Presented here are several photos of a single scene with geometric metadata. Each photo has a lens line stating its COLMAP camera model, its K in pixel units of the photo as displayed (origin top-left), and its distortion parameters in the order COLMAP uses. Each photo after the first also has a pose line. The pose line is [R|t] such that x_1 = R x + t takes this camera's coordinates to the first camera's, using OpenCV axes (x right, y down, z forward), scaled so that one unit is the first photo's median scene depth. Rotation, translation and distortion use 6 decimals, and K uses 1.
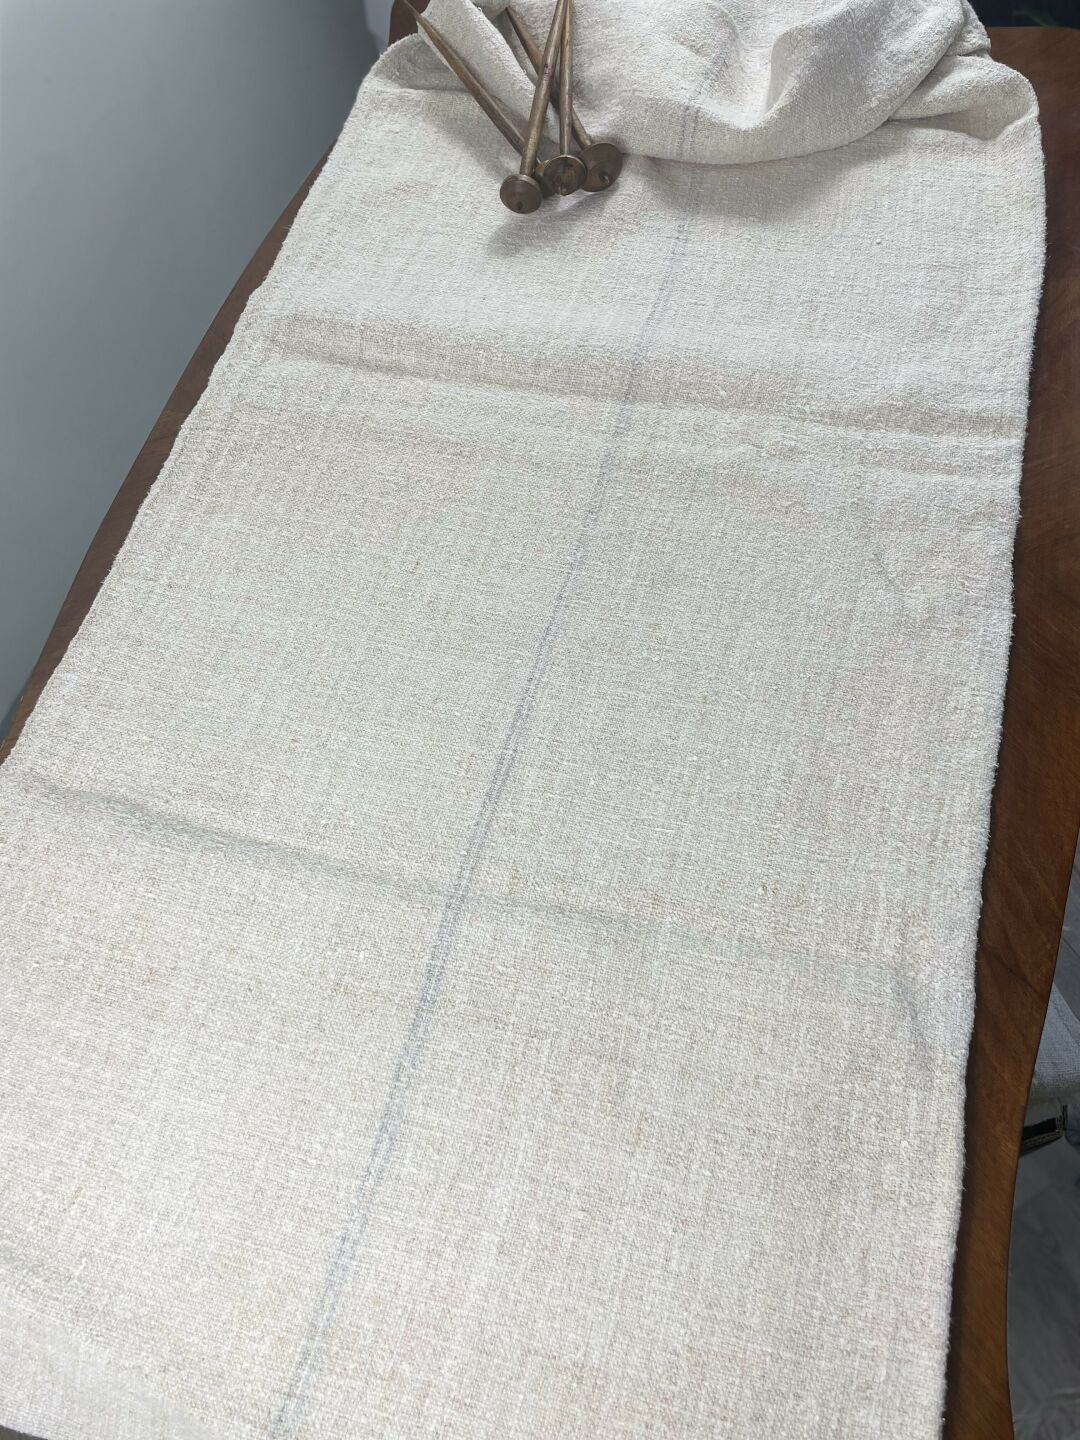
lens RADIAL K [[1141.9, 0, 540.0], [0, 1141.9, 720.0], [0, 0, 1]] dist [0.087438, -0.157782]
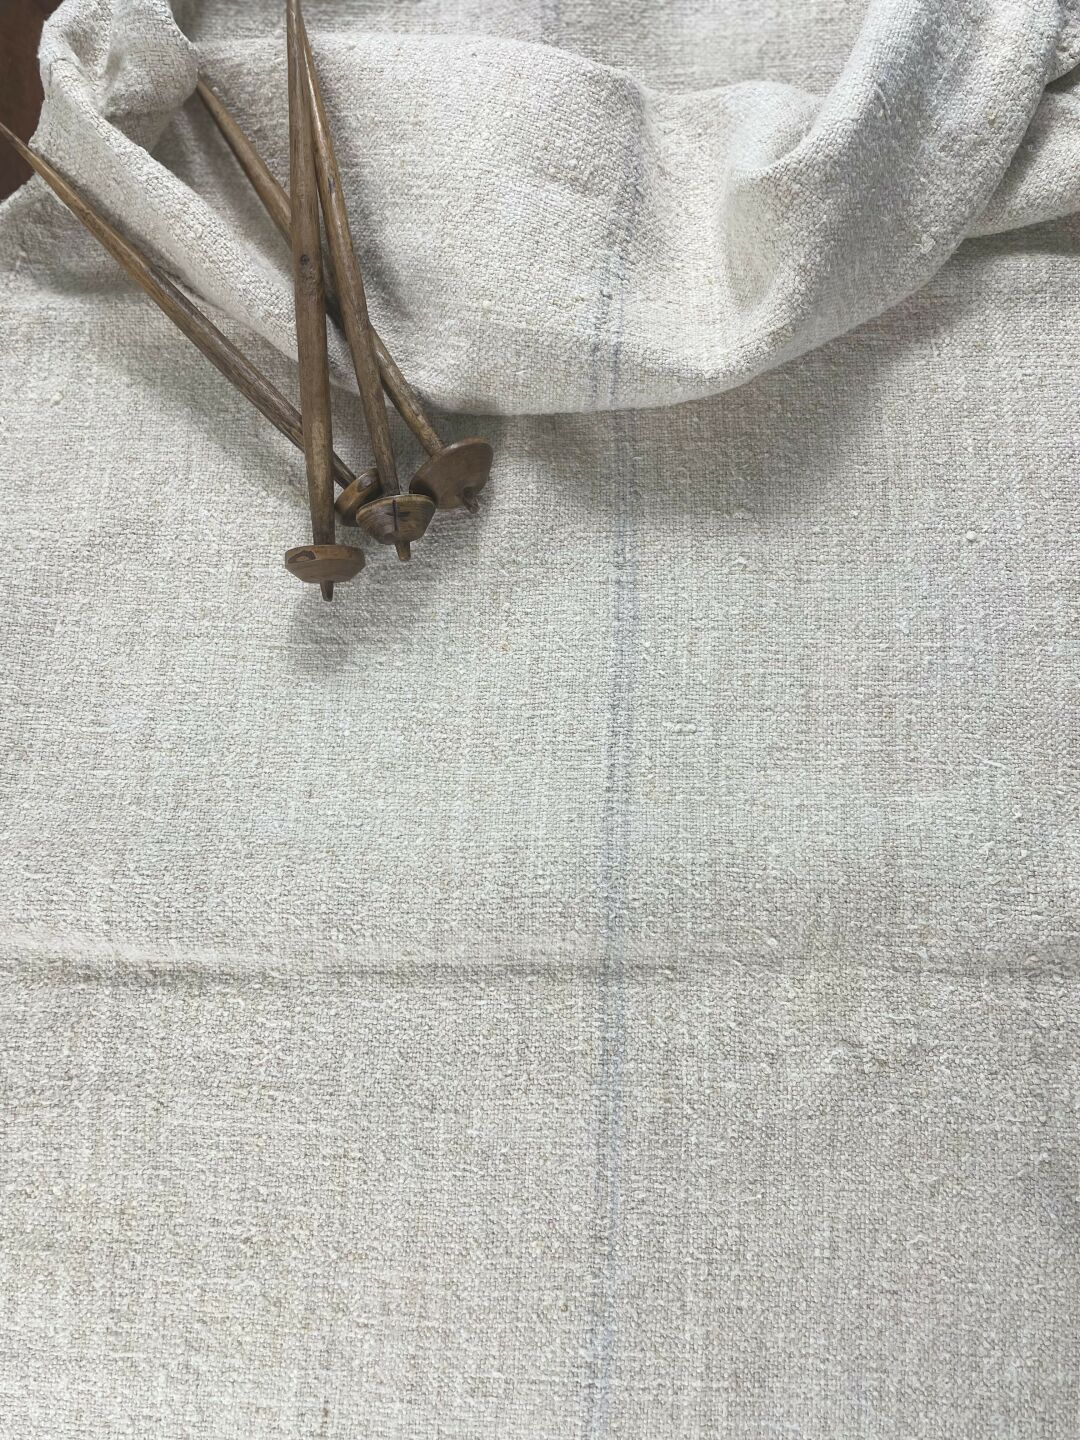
lens RADIAL K [[1141.9, 0, 540.0], [0, 1141.9, 720.0], [0, 0, 1]] dist [0.087438, -0.157782]
pose [[0.973658, -0.219887, 0.060333, 0.033270], [0.194011, 0.937946, 0.287431, -0.520174], [-0.119792, -0.268154, 0.955899, 0.450814]]
